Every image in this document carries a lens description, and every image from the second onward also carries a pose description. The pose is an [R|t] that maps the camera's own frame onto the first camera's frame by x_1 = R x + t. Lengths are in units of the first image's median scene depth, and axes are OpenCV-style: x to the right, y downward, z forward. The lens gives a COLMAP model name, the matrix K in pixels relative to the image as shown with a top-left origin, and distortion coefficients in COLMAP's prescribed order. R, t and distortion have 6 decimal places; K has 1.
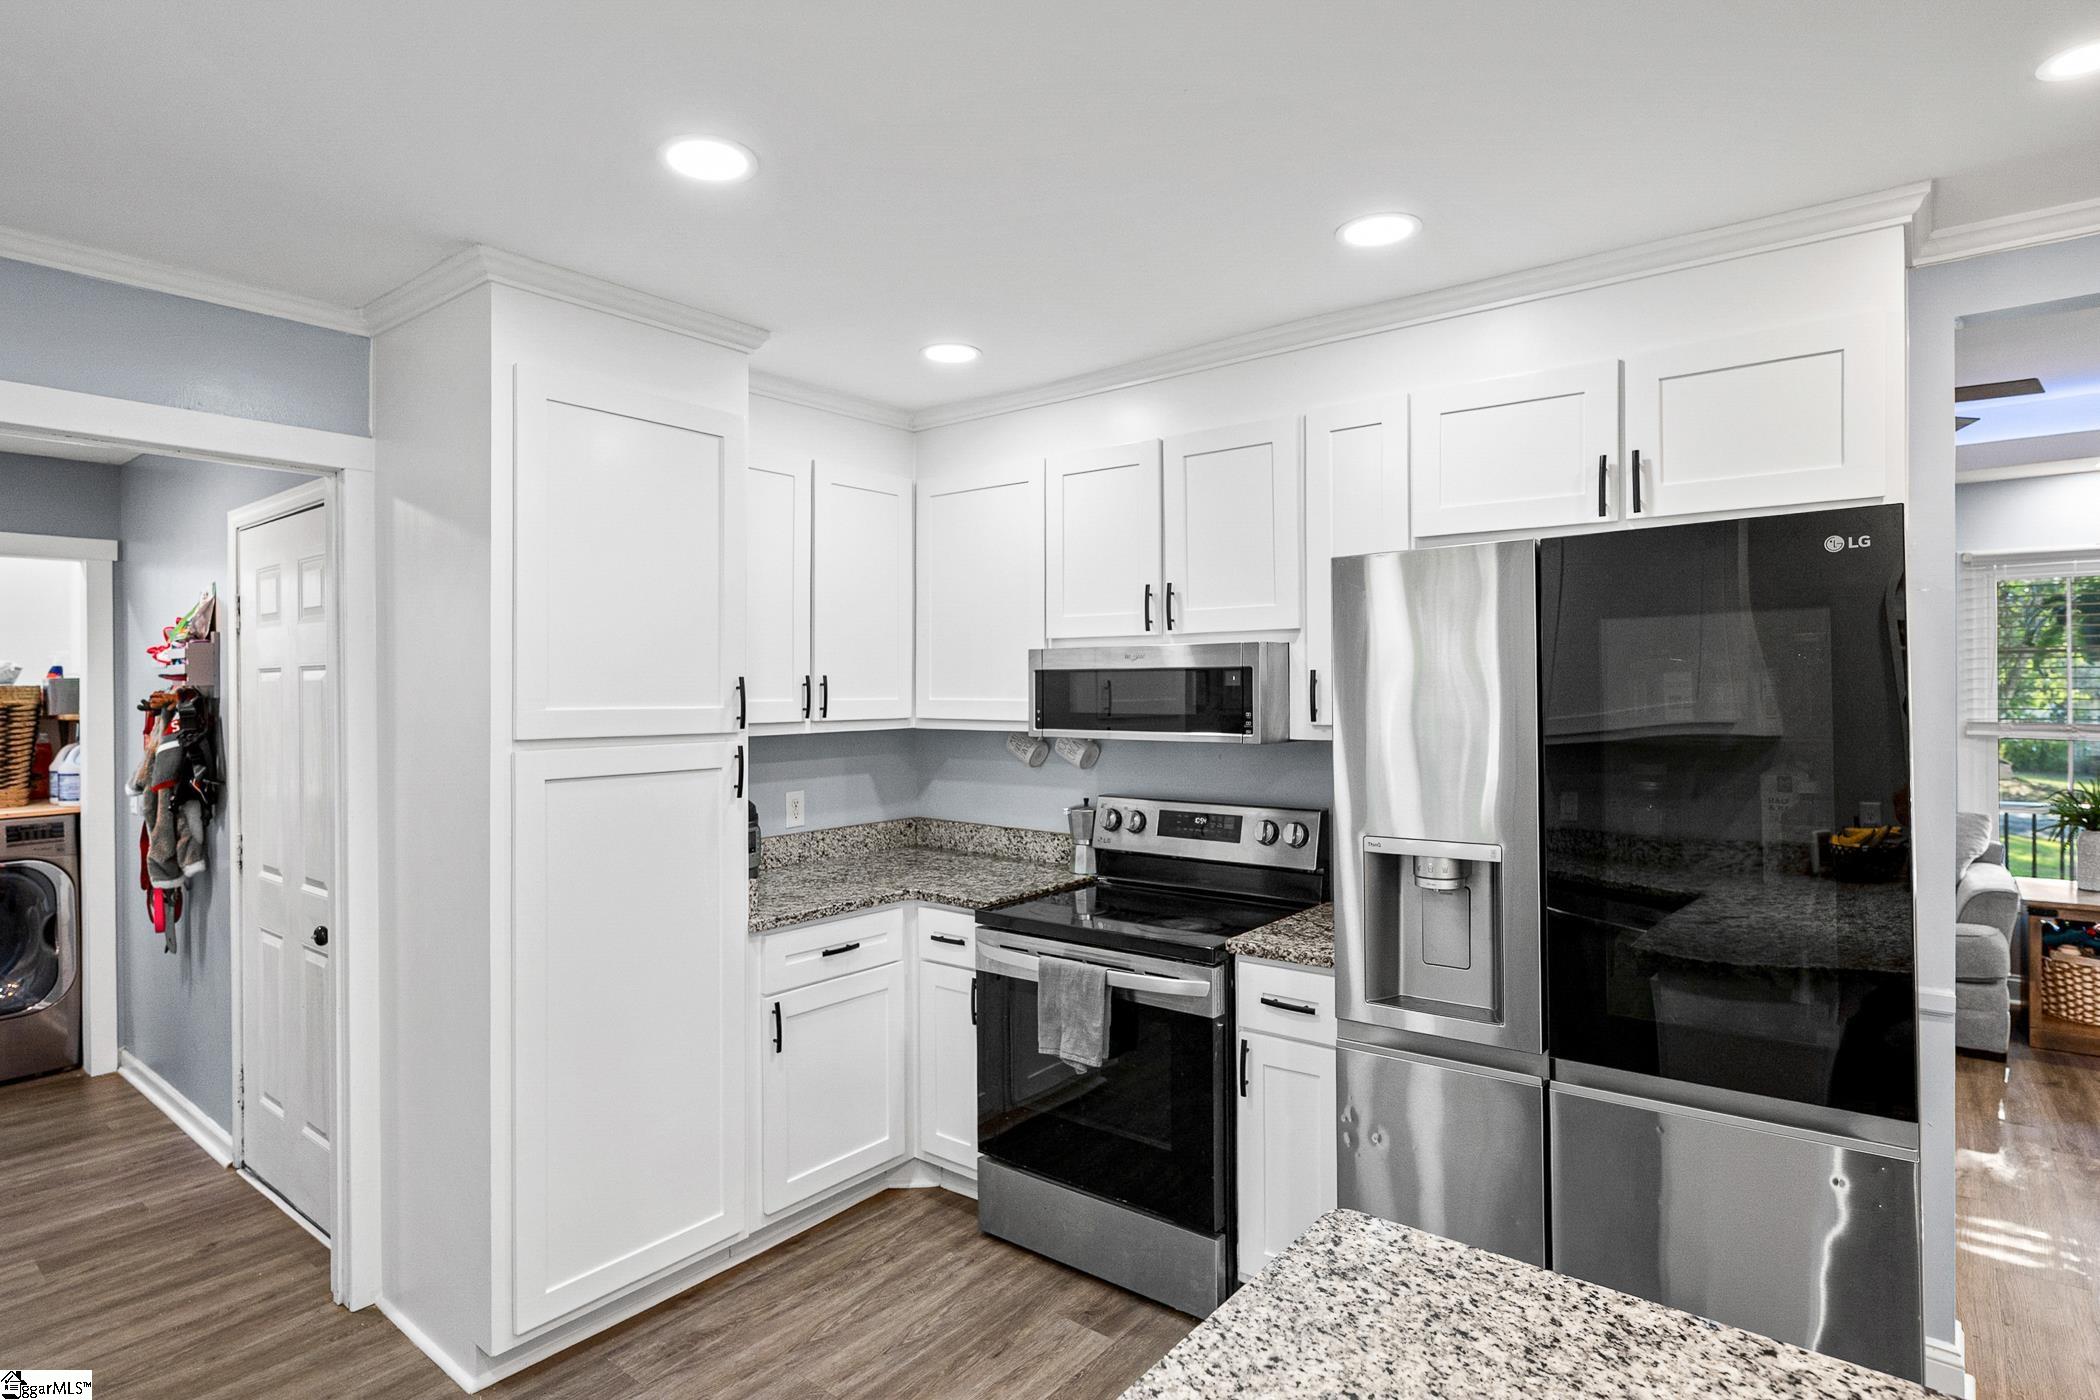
lens RADIAL K [[1078.6, 0, 1047.6], [0, 1078.6, 698.4], [0, 0, 1]] dist [-0.002092, 0.000024]
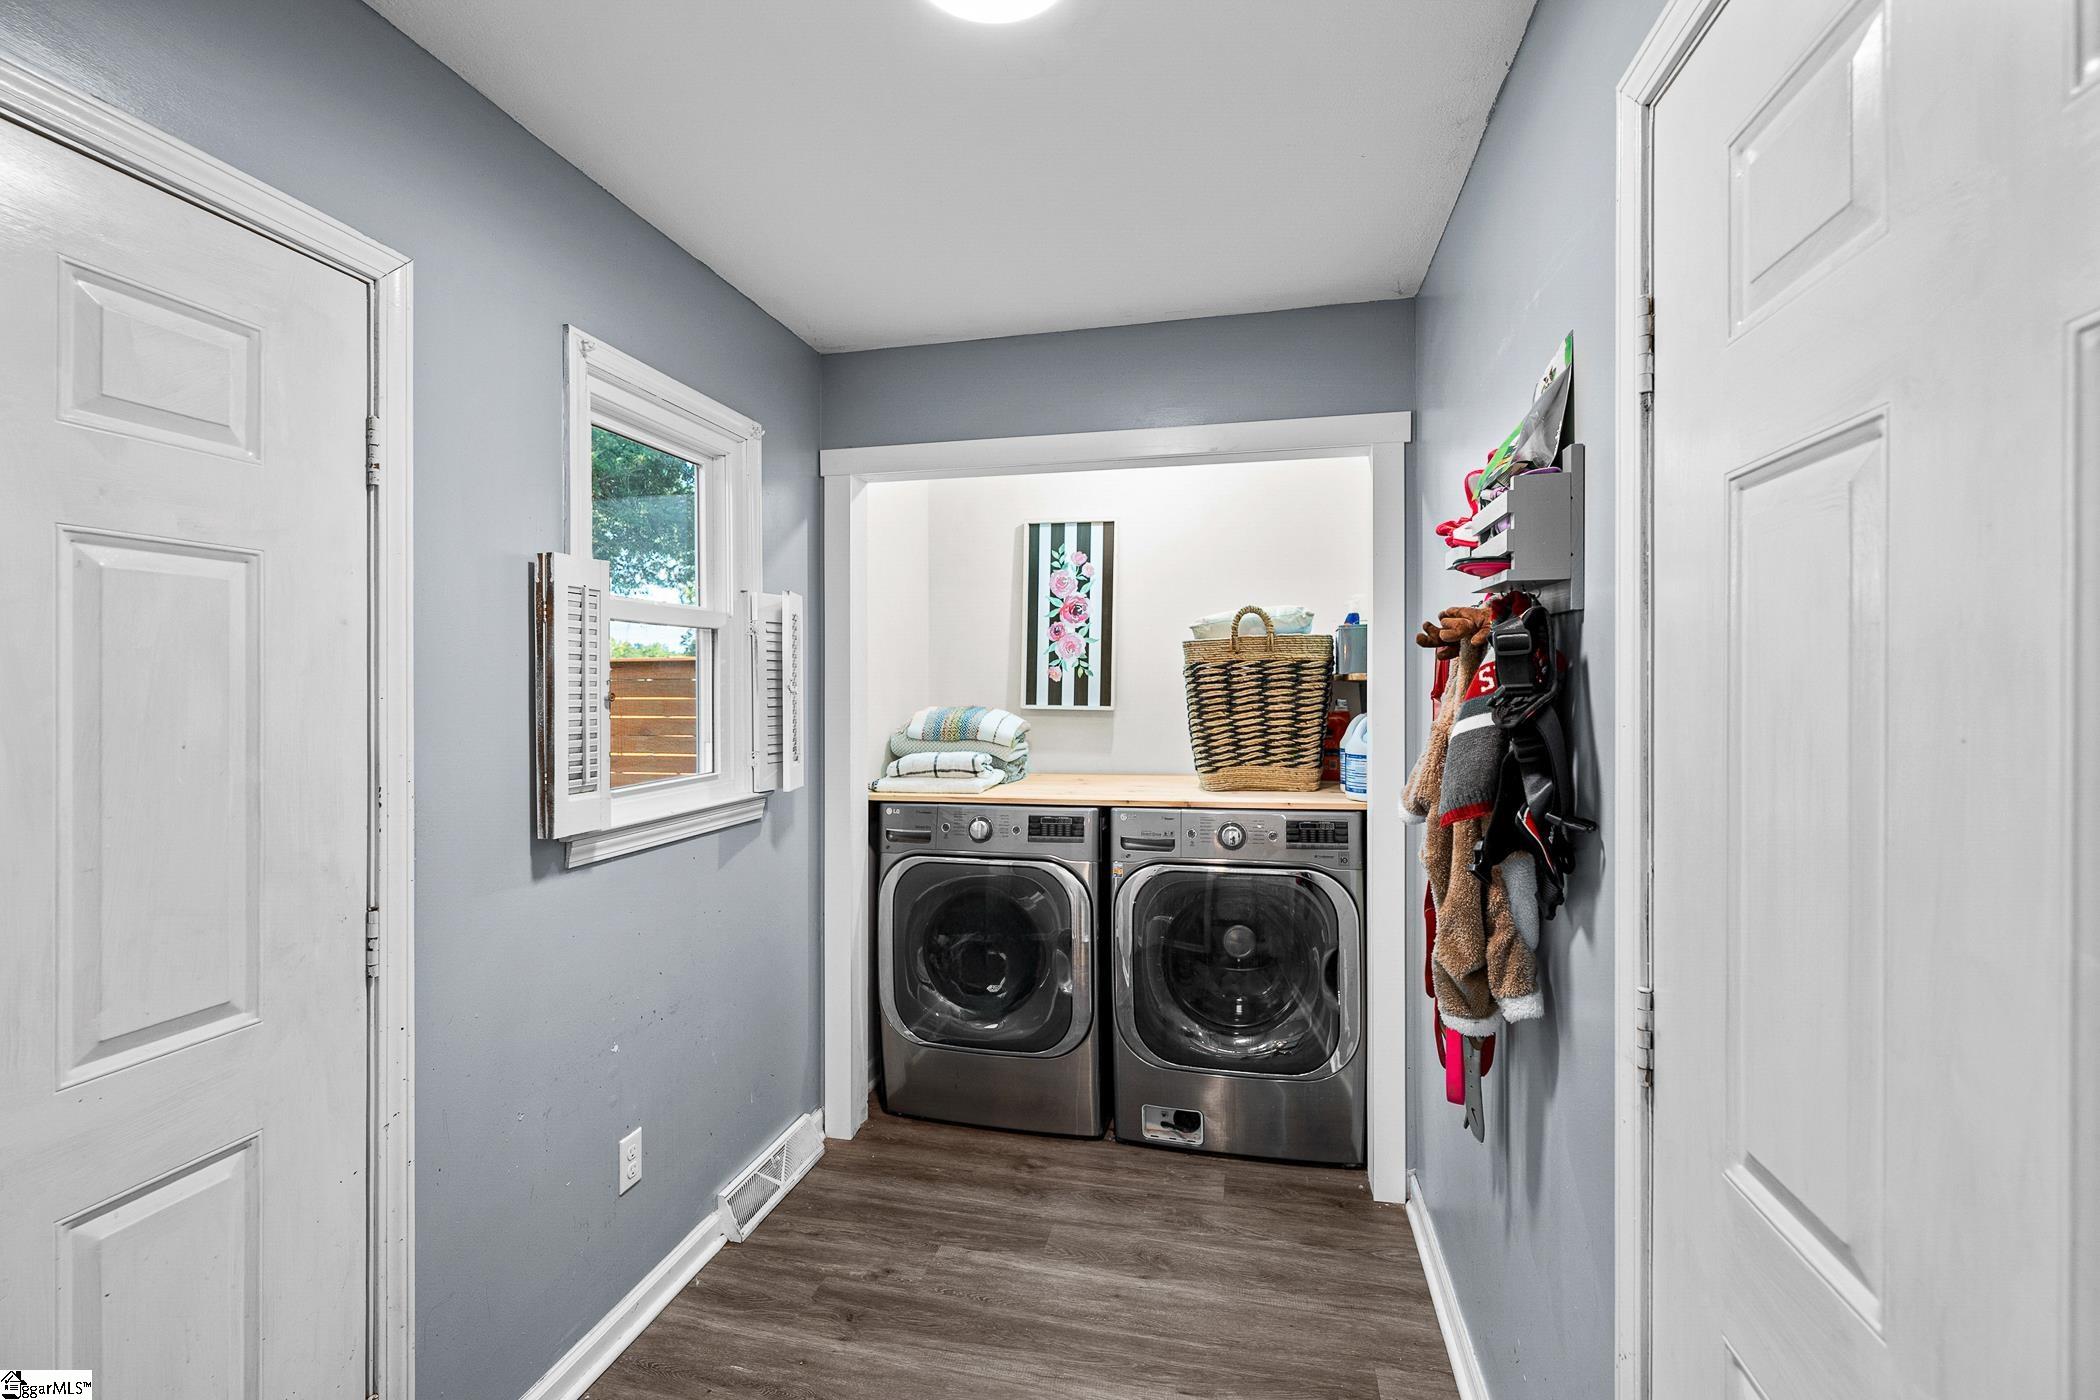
lens RADIAL K [[912.2, 0, 1048.0], [0, 912.2, 690.2], [0, 0, 1]] dist [-0.009136, -0.000600]
pose [[0.432408, 0.008627, -0.901637, -0.542927], [-0.001582, 0.999960, 0.008809, 0.026668], [0.901677, -0.002382, 0.432404, 0.666604]]
